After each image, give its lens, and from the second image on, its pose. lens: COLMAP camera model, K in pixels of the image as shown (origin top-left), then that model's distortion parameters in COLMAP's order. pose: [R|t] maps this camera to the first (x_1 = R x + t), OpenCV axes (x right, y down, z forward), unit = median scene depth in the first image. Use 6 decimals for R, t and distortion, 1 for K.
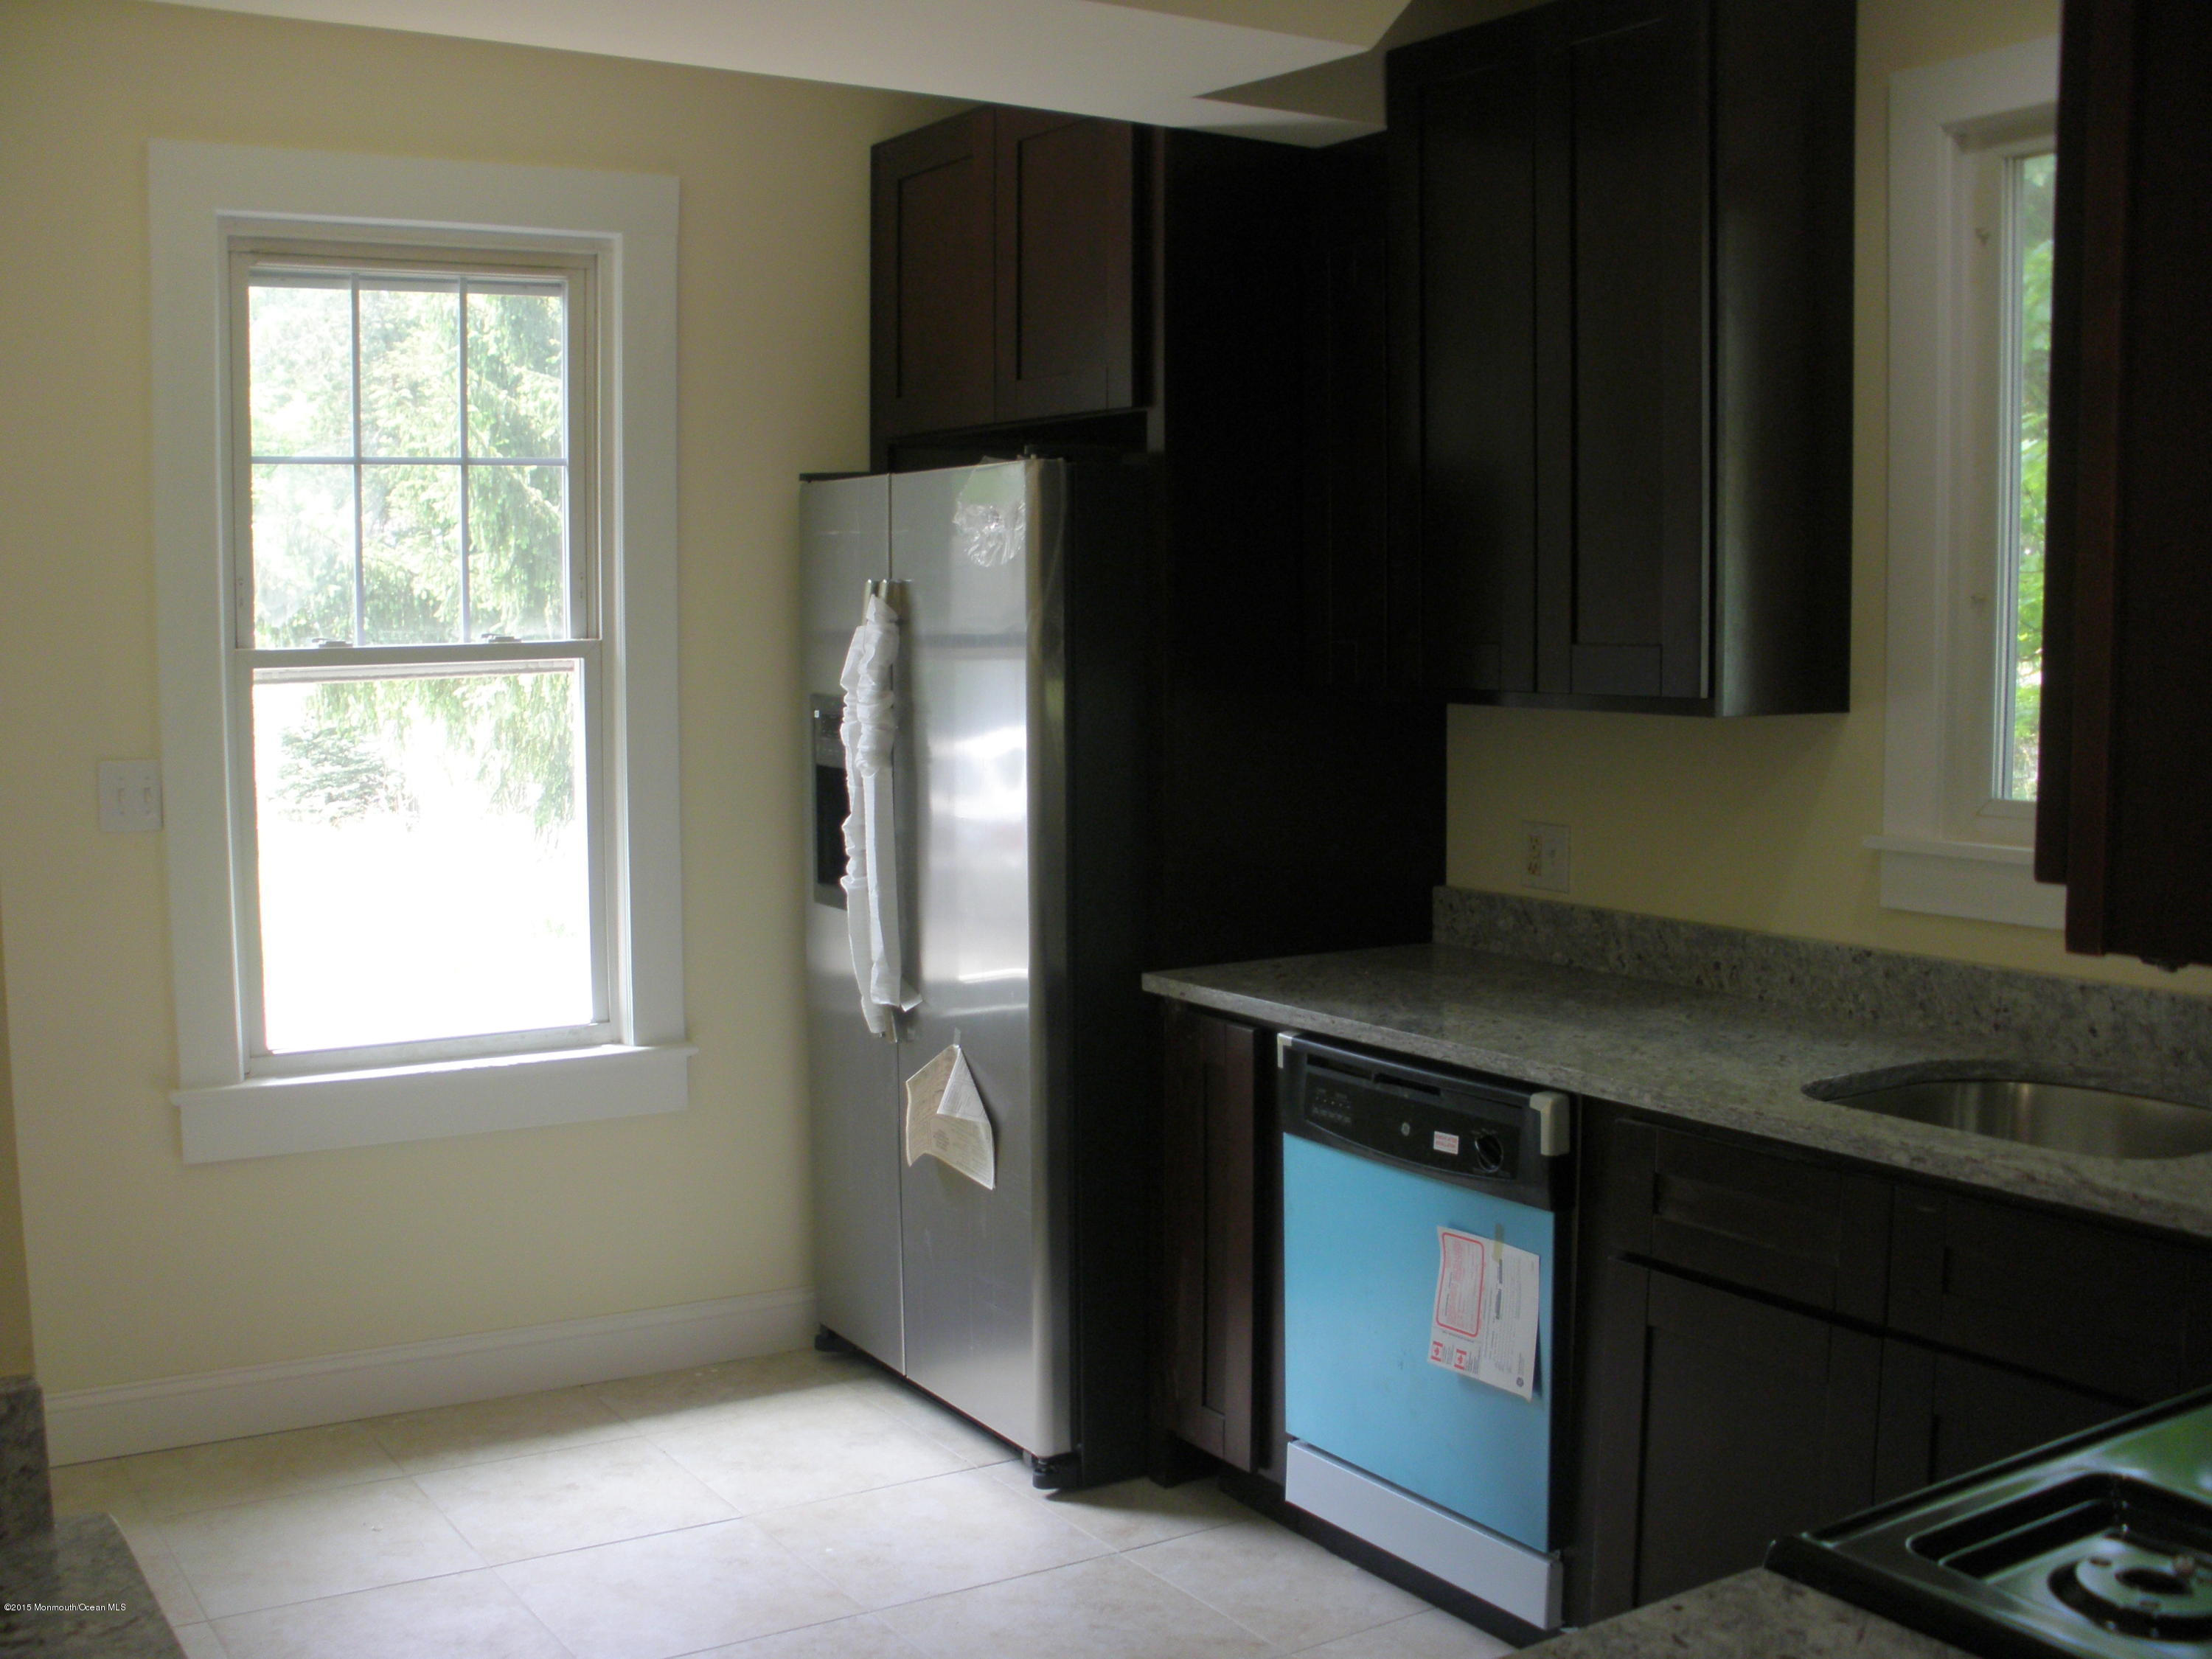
lens RADIAL K [[2345.1, 0, 1101.3], [0, 2345.1, 866.5], [0, 0, 1]] dist [-0.735369, 1.611917]
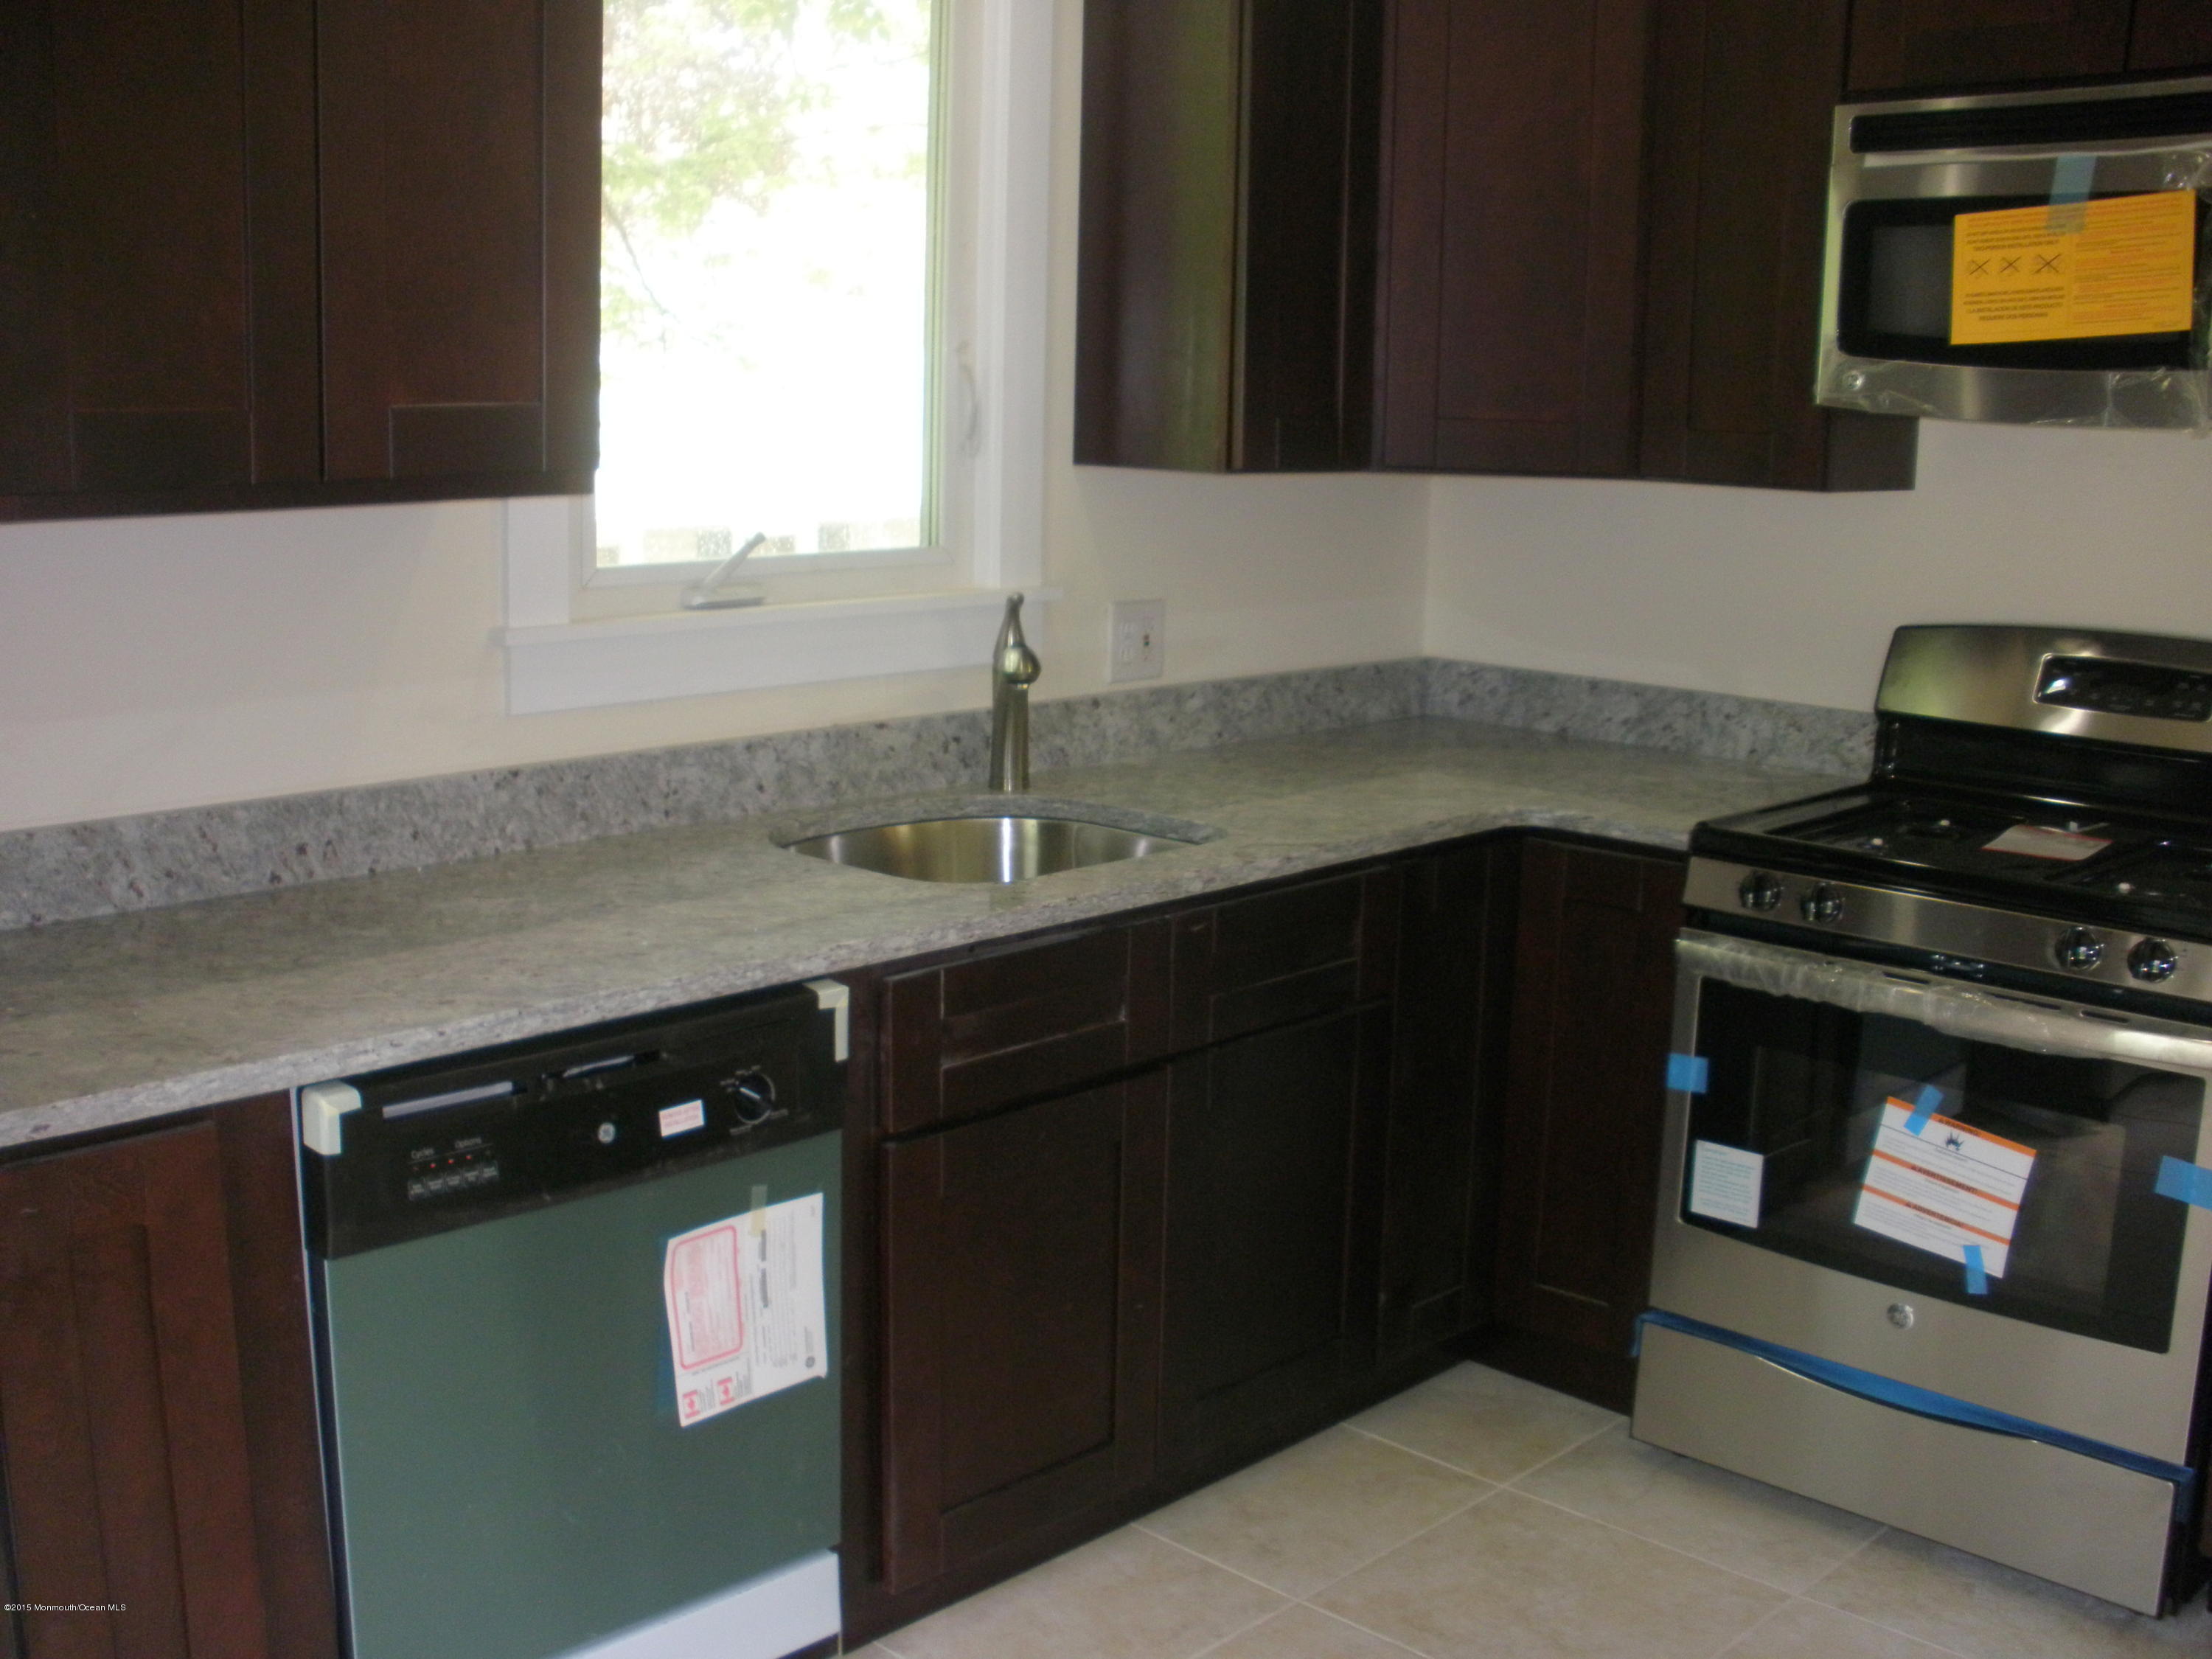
lens RADIAL K [[2340.2, 0, 1106.0], [0, 2340.2, 829.5], [0, 0, 1]] dist [-0.348263, 0.361647]
pose [[-0.270577, -0.179653, 0.945787, -0.505391], [0.078732, 0.975013, 0.207729, -0.096828], [-0.959473, 0.130670, -0.249672, 0.967886]]
